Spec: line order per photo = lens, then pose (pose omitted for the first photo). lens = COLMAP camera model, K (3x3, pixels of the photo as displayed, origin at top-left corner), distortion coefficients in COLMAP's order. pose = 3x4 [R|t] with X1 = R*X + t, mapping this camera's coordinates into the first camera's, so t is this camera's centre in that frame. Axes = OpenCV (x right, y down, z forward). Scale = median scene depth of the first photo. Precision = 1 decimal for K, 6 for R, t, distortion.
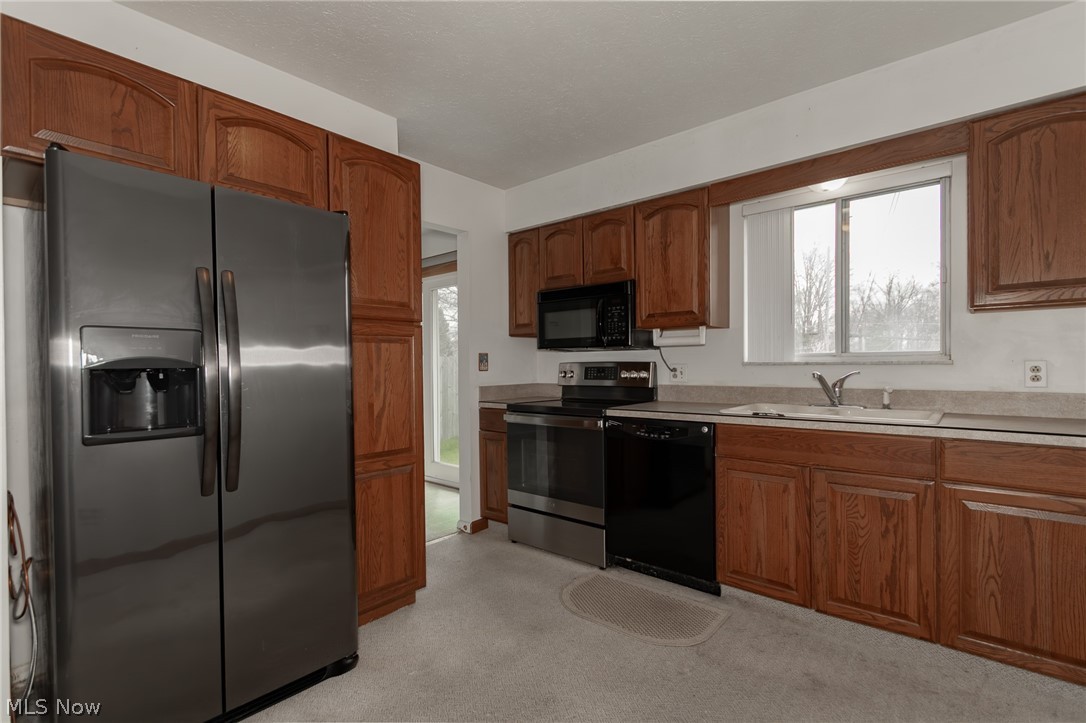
lens RADIAL K [[514.3, 0, 542.1], [0, 514.3, 365.9], [0, 0, 1]] dist [0.000480, -0.000503]
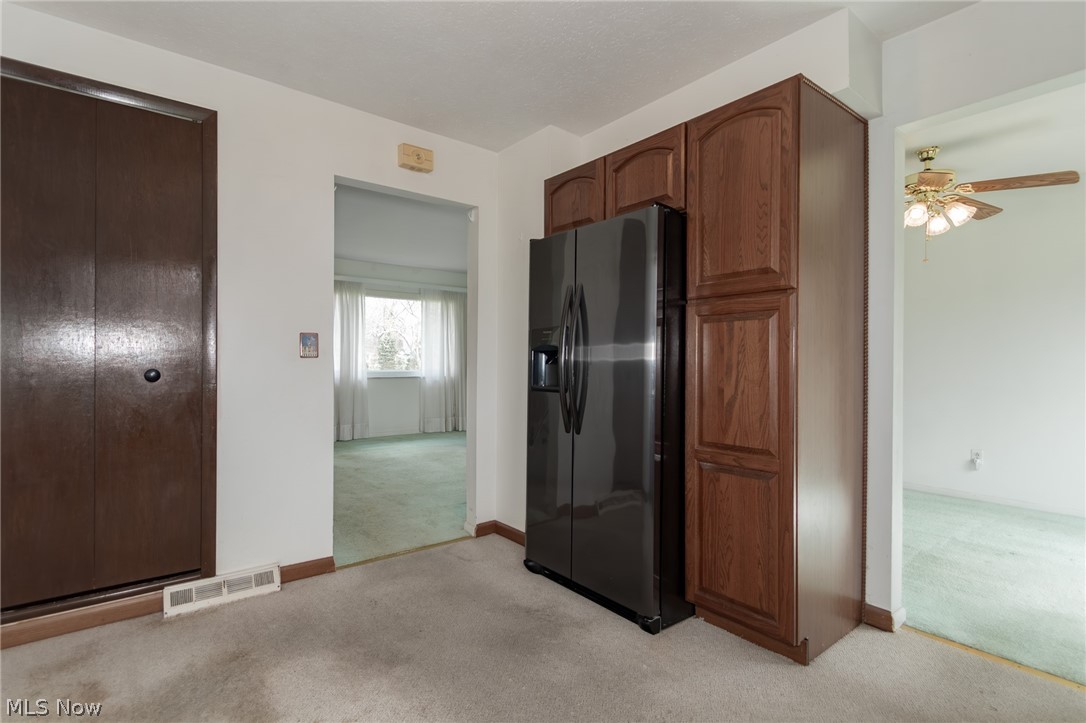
lens RADIAL K [[514.3, 0, 542.1], [0, 514.3, 365.9], [0, 0, 1]] dist [0.000480, -0.000503]
pose [[-0.182146, 0.011049, -0.983209, 0.613200], [-0.008732, 0.999879, 0.012854, 0.023160], [0.983233, 0.010927, -0.182028, 0.843816]]
